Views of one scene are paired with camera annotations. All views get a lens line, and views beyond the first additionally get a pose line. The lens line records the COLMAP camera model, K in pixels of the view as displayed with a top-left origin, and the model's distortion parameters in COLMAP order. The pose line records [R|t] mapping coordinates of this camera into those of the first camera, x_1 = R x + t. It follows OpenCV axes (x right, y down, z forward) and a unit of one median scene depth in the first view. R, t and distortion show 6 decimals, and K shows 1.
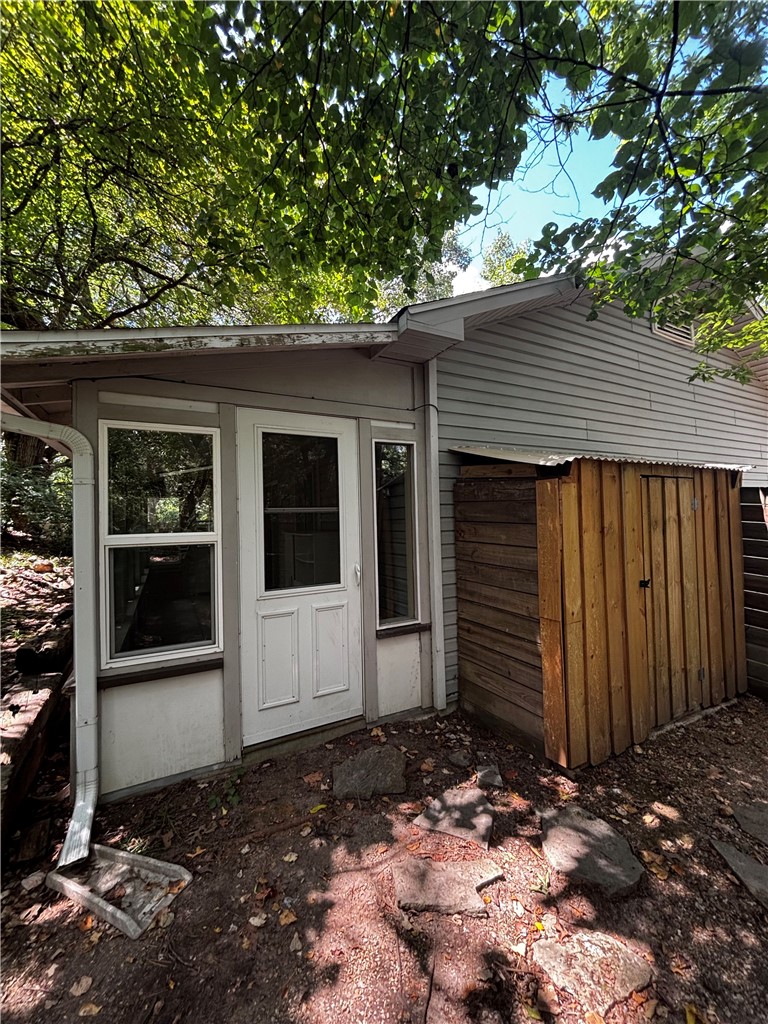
lens RADIAL K [[414.5, 0, 385.8], [0, 414.5, 512.0], [0, 0, 1]] dist [0.001009, 0.001022]
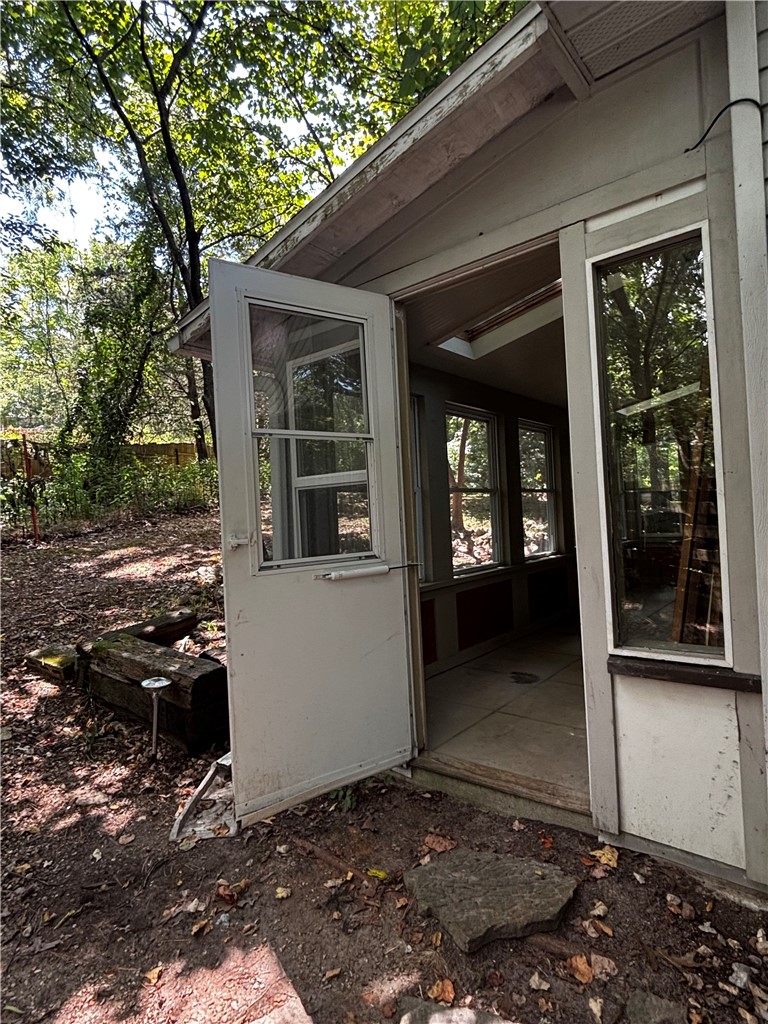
lens RADIAL K [[553.6, 0, 386.3], [0, 553.6, 509.0], [0, 0, 1]] dist [-0.007701, 0.001497]
pose [[0.385961, -0.006579, -0.922491, 0.582026], [0.055741, 0.998314, 0.016202, 0.112891], [0.920829, -0.057673, 0.385677, 0.635626]]
